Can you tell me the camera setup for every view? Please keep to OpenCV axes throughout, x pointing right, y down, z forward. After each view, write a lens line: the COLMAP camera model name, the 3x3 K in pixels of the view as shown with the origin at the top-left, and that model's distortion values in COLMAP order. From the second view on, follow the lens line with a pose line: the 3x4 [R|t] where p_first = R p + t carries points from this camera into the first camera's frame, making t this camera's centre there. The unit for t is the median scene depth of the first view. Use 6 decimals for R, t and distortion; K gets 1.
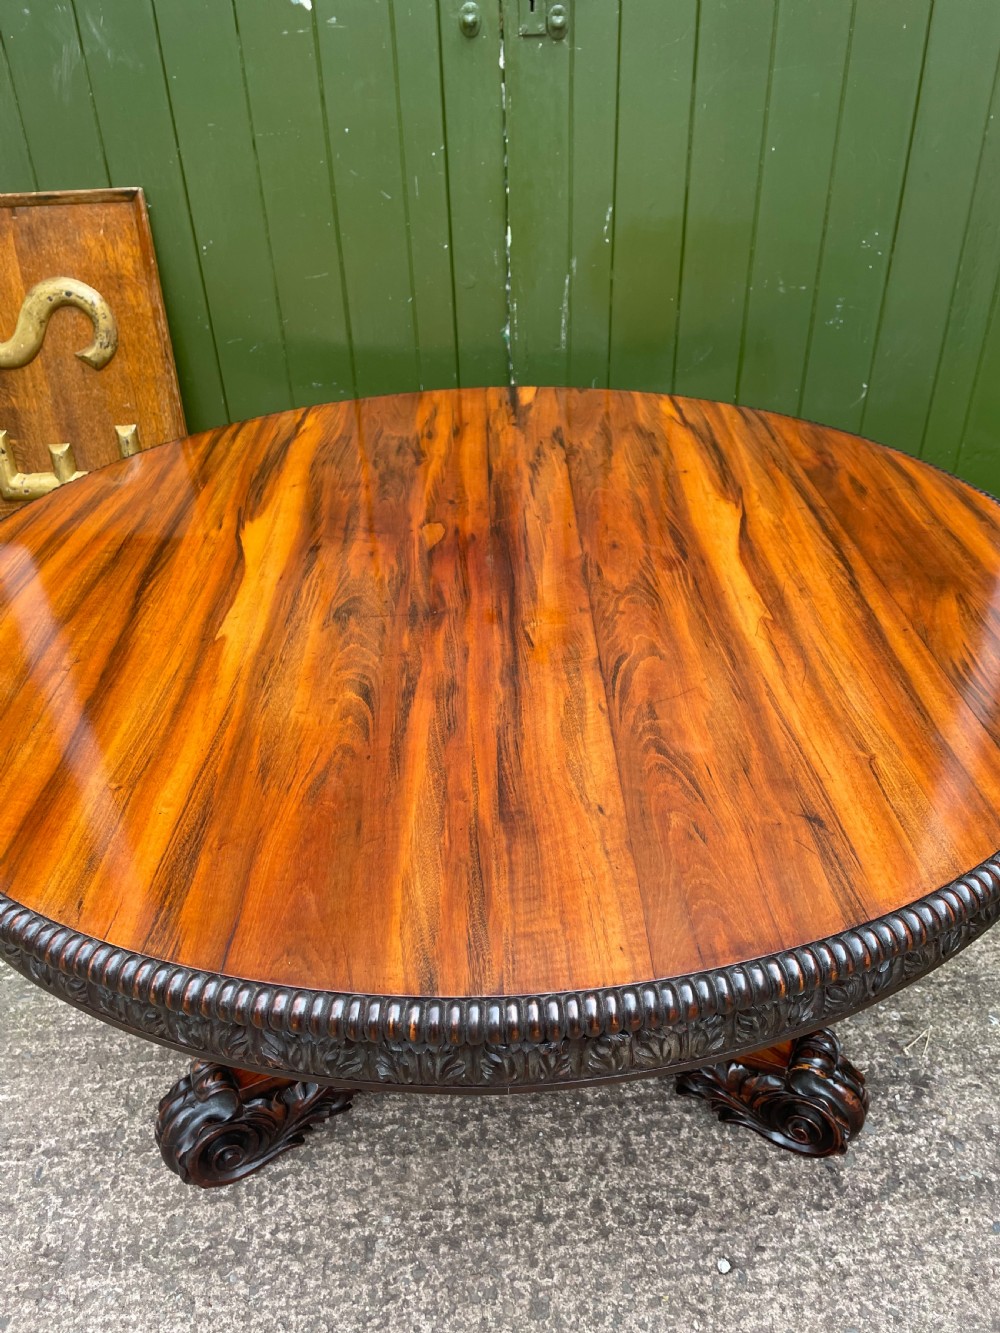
lens RADIAL K [[1019.4, 0, 506.6], [0, 1019.4, 675.5], [0, 0, 1]] dist [0.080429, -0.111656]
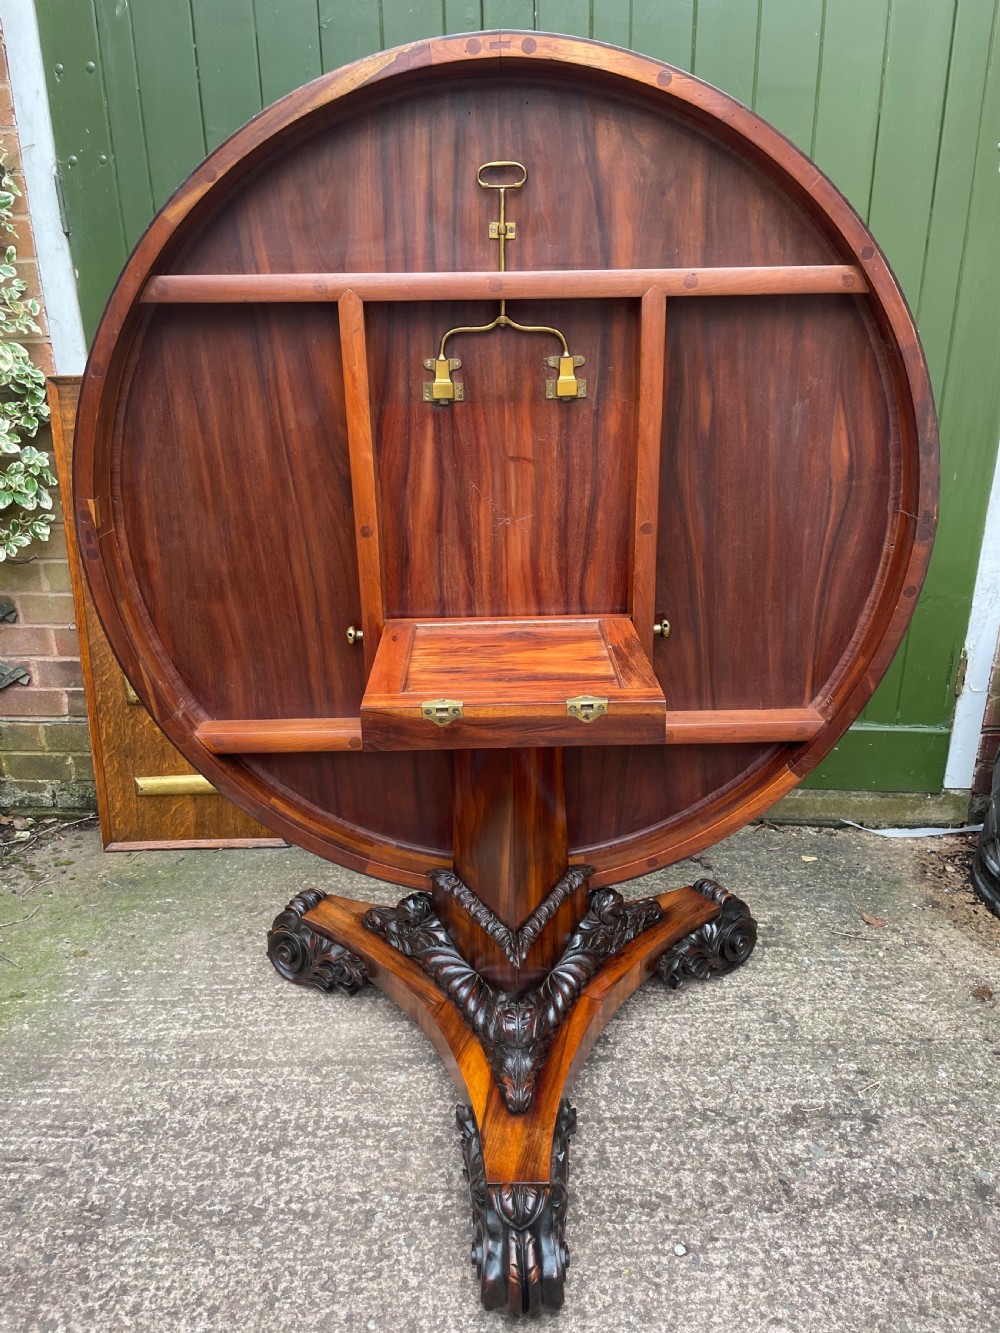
lens RADIAL K [[1019.4, 0, 503.1], [0, 1019.4, 670.0], [0, 0, 1]] dist [0.080429, -0.111656]
pose [[0.997896, 0.034741, -0.054733, 0.053845], [-0.045063, 0.978679, -0.200393, 0.174861], [0.046604, 0.202438, 0.978186, -0.222616]]
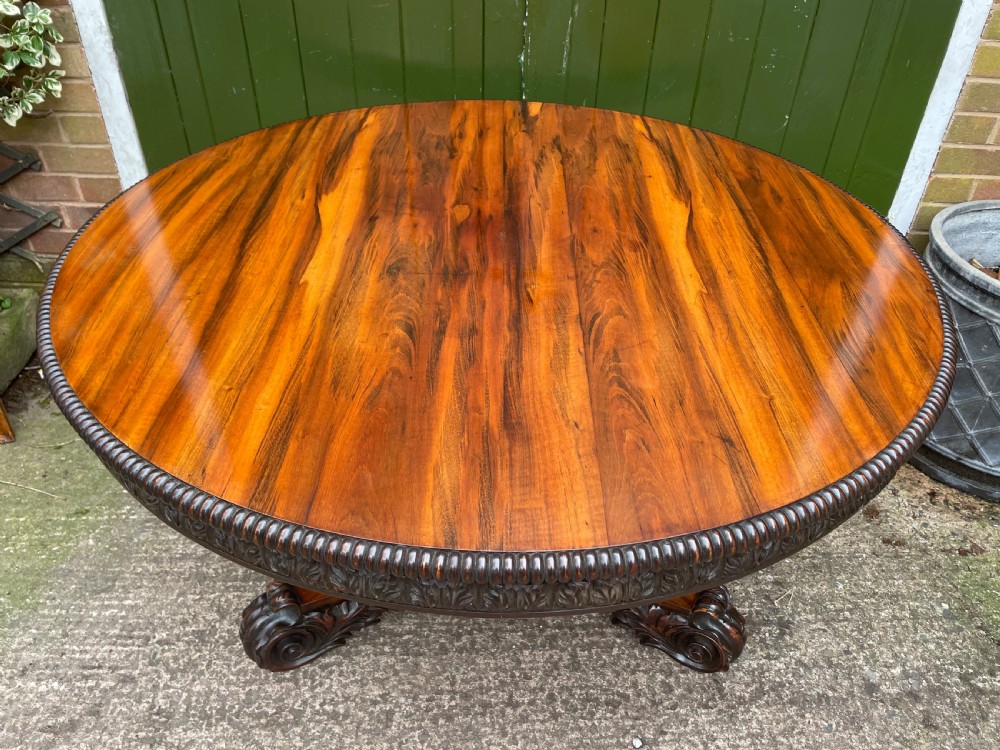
lens RADIAL K [[764.7, 0, 509.6], [0, 764.7, 368.9], [0, 0, 1]] dist [0.080429, -0.111656]
pose [[0.998179, 0.057689, 0.017645, -0.013717], [-0.058817, 0.995670, 0.071987, -0.009785], [-0.013416, -0.072894, 0.997249, -0.025756]]
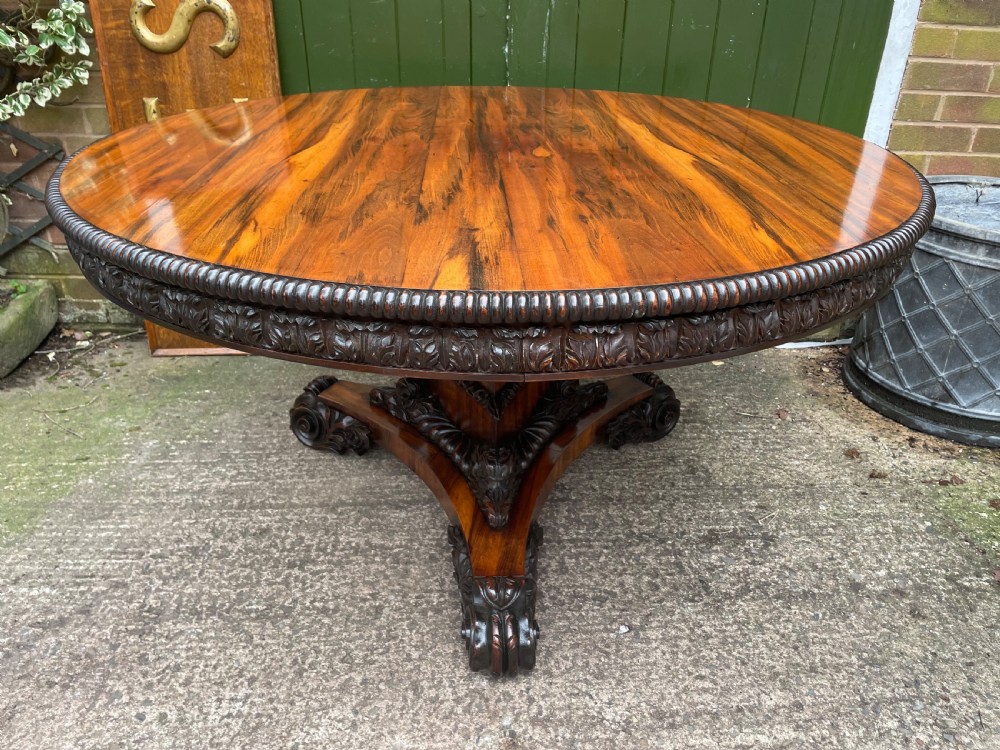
lens RADIAL K [[764.7, 0, 512.5], [0, 764.7, 379.1], [0, 0, 1]] dist [0.080429, -0.111656]
pose [[0.998961, 0.044471, 0.009964, 0.026555], [-0.043656, 0.996530, -0.070861, 0.286858], [-0.013081, 0.070353, 0.997436, -0.087666]]
